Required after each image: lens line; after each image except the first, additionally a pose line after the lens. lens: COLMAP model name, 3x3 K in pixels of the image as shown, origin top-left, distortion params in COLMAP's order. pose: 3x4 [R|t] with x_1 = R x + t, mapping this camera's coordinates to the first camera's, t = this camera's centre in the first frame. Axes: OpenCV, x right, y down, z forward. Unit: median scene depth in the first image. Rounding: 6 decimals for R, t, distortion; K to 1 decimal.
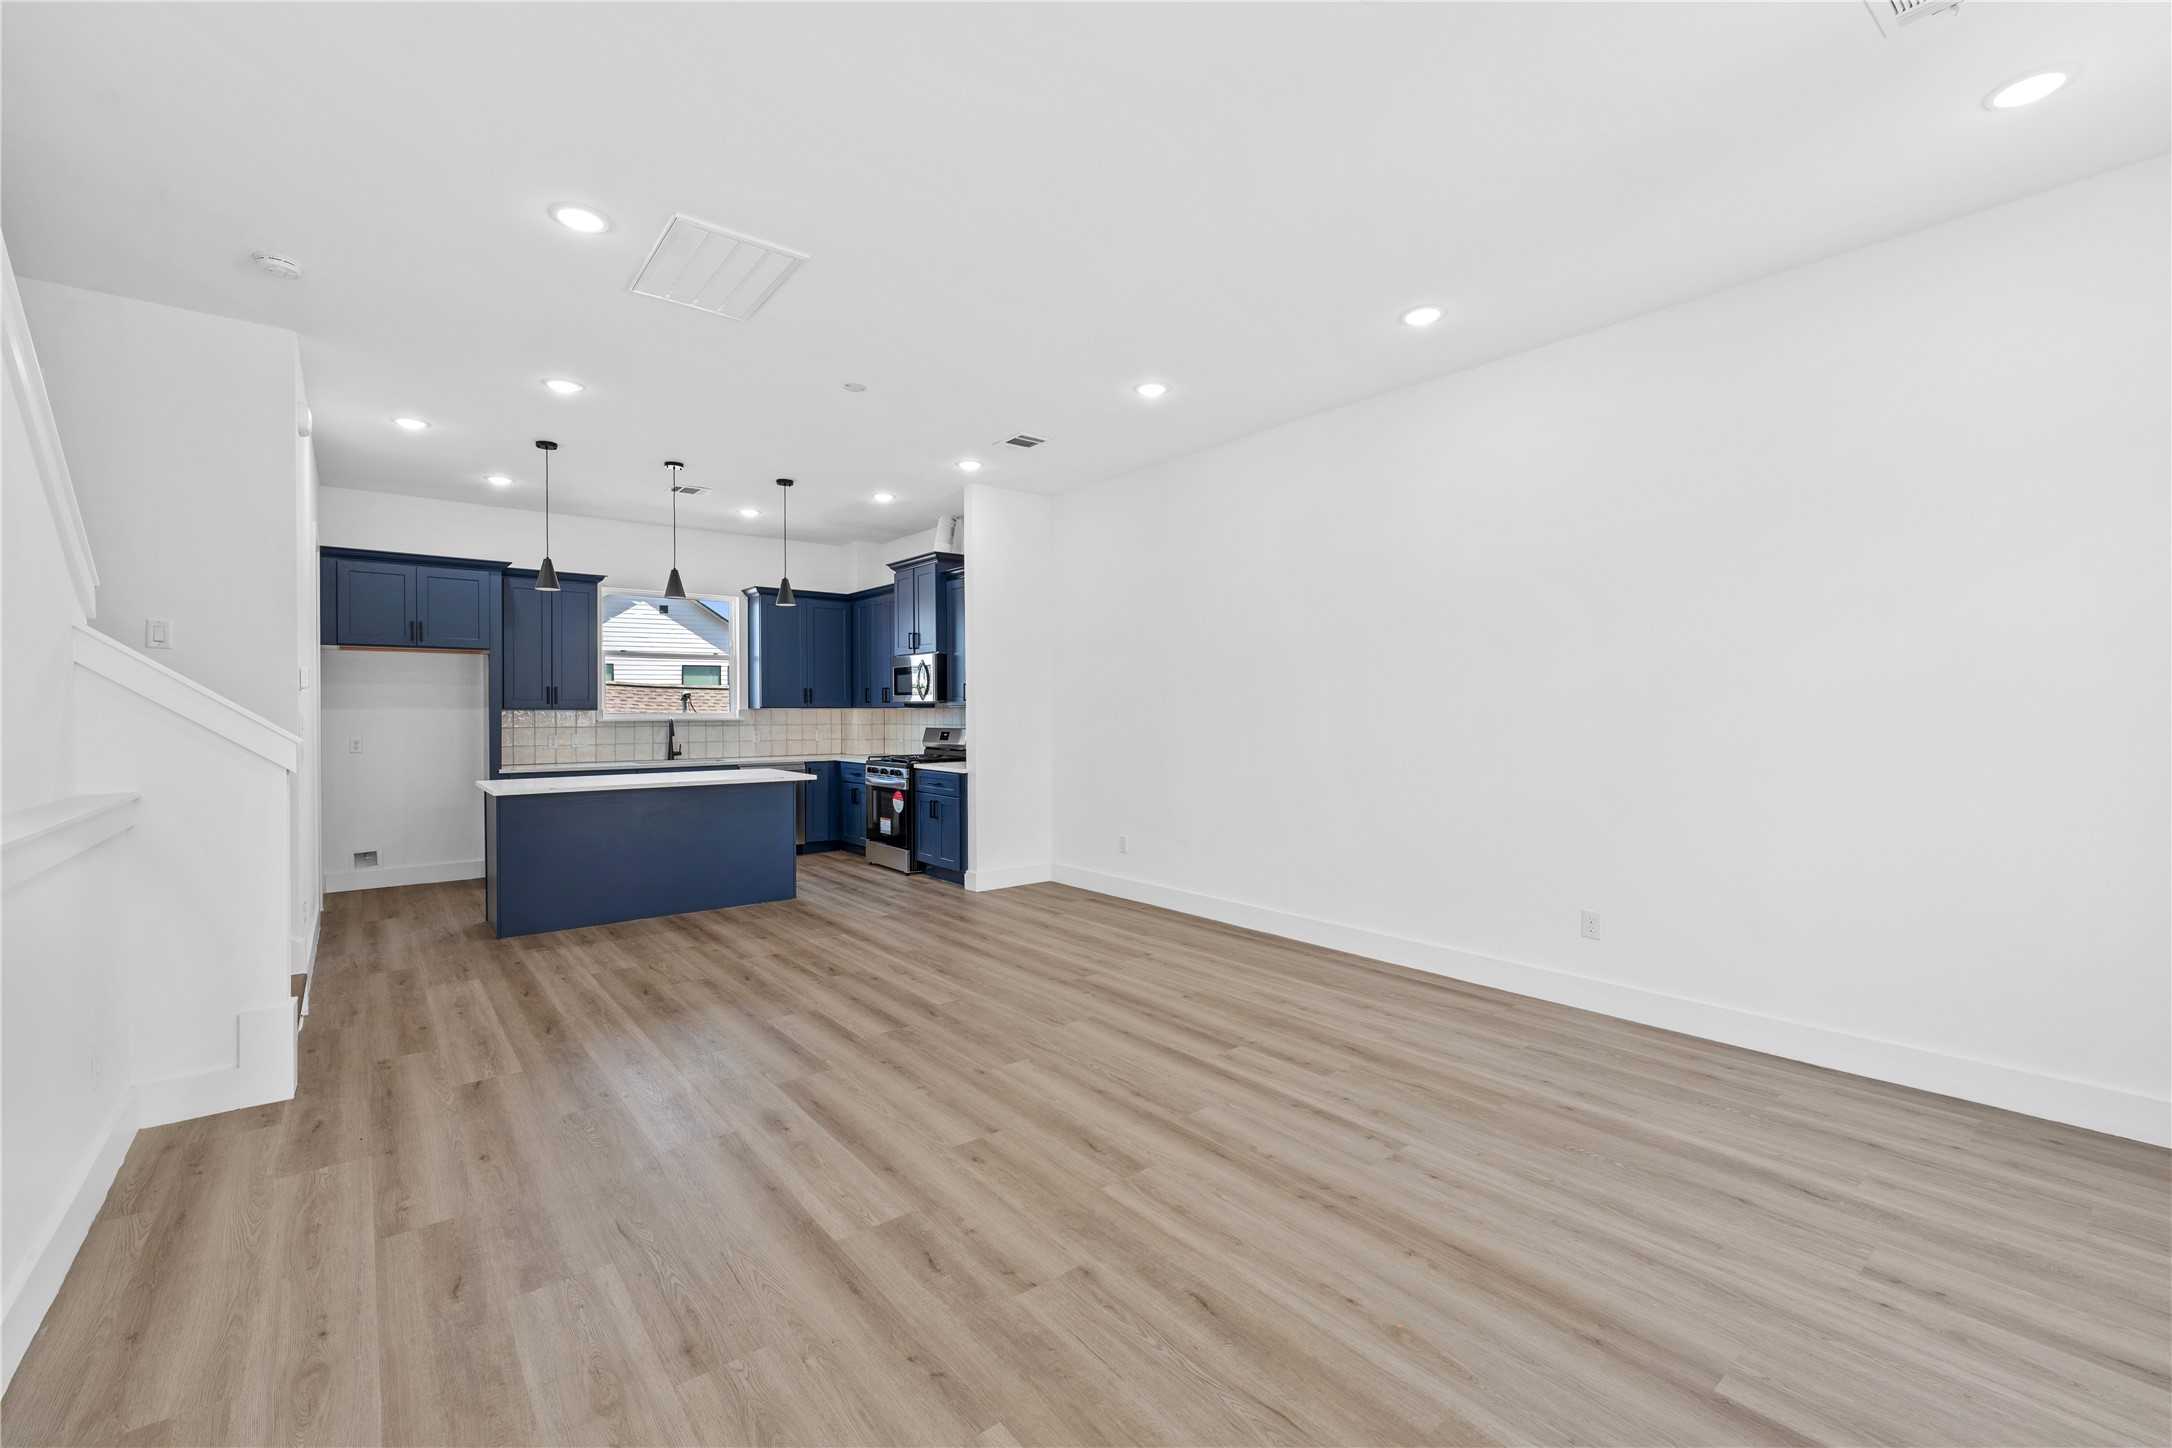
lens RADIAL K [[895.4, 0, 1078.7], [0, 895.4, 715.0], [0, 0, 1]] dist [-0.007966, 0.000889]
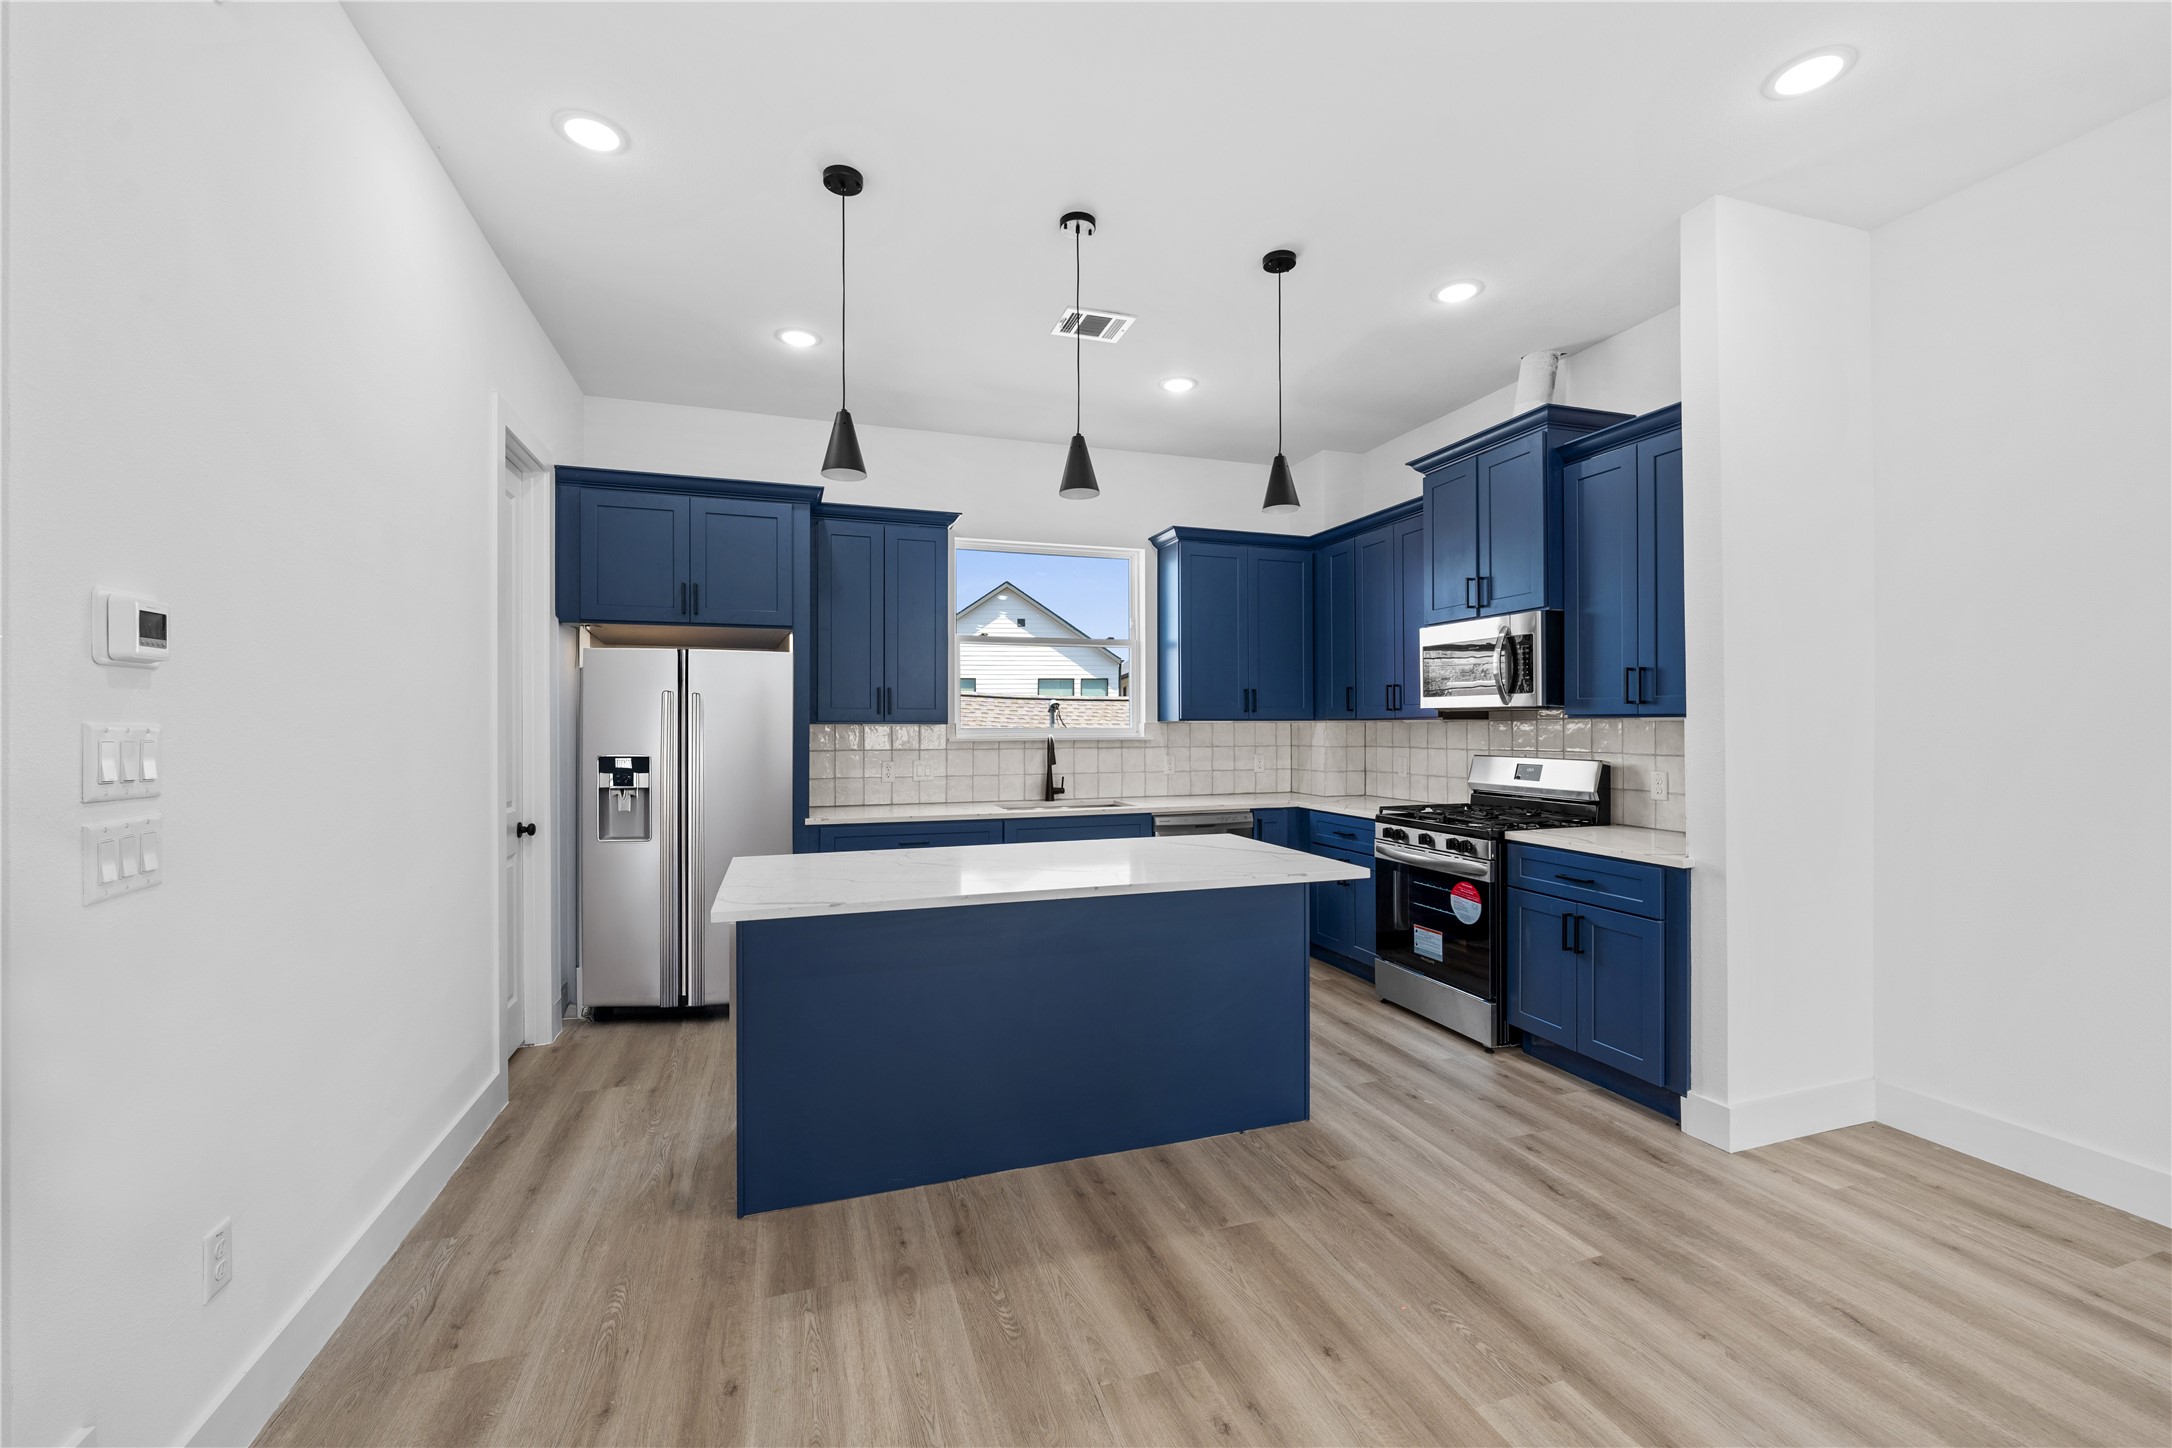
lens RADIAL K [[895.4, 0, 1088.3], [0, 895.4, 724.5], [0, 0, 1]] dist [-0.007966, 0.000889]
pose [[0.937430, 0.000338, -0.348174, -0.244659], [-0.001867, 0.999990, -0.004056, -0.002903], [0.348170, 0.004452, 0.937421, 0.480855]]
